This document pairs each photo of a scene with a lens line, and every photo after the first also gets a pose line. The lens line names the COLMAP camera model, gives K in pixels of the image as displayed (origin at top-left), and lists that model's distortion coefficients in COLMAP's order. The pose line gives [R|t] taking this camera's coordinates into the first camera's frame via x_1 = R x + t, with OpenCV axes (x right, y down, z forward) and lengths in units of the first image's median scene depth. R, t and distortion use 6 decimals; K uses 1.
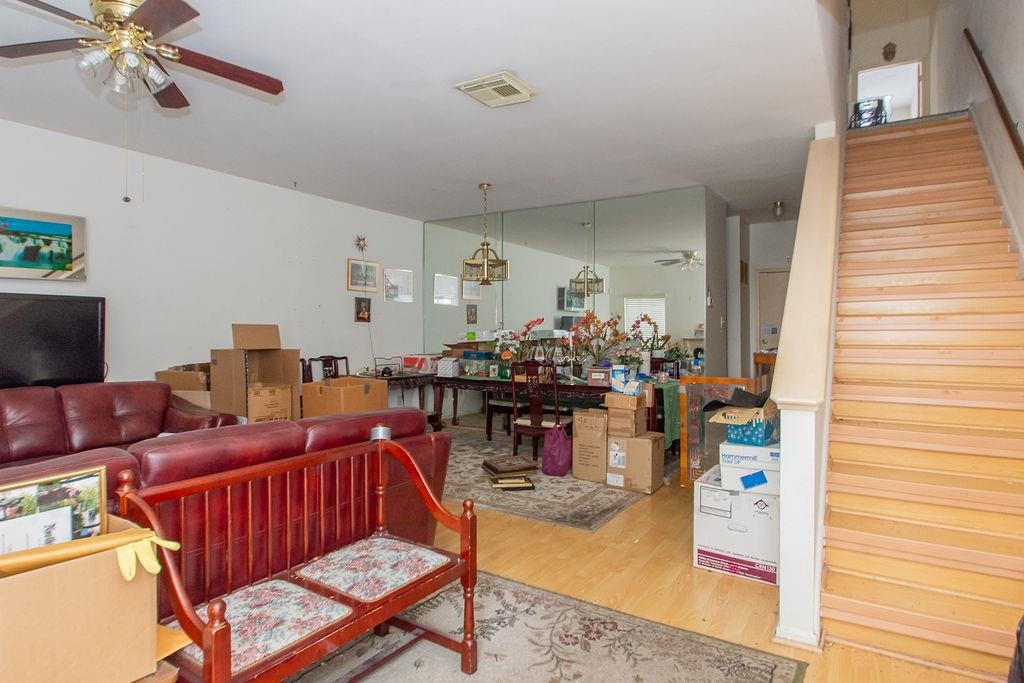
lens RADIAL K [[553.6, 0, 506.2], [0, 553.6, 337.4], [0, 0, 1]] dist [-0.026696, -0.003088]
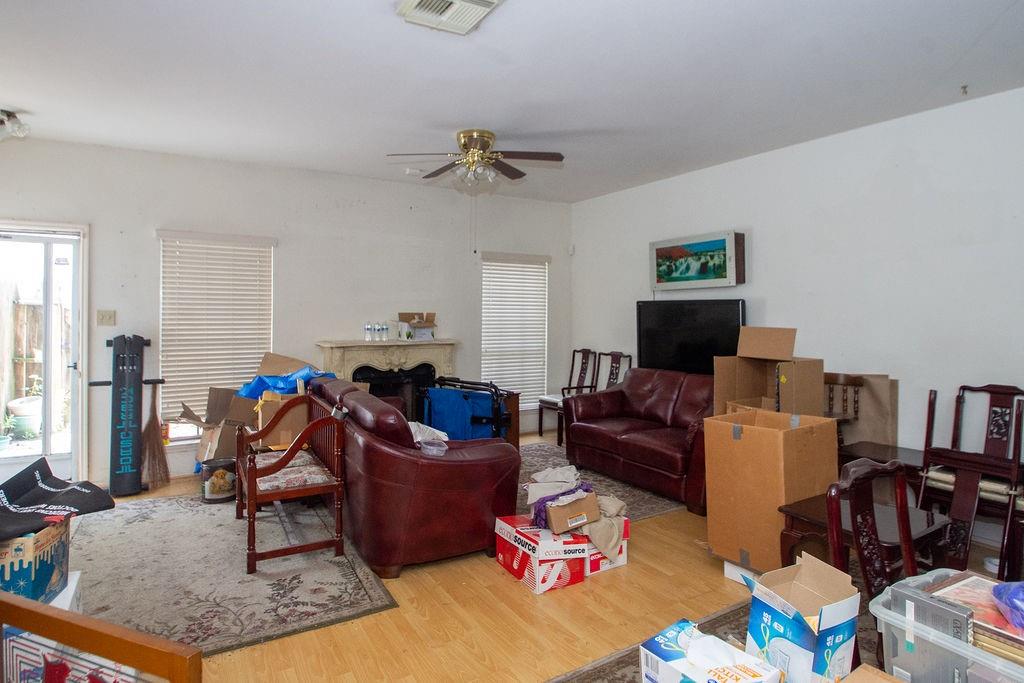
lens RADIAL K [[553.6, 0, 526.1], [0, 553.6, 319.6], [0, 0, 1]] dist [-0.026696, -0.003088]
pose [[-0.409075, 0.012793, -0.912411, 0.465914], [-0.010780, 0.999764, 0.018851, -0.050056], [0.912437, 0.017547, -0.408840, 1.096785]]
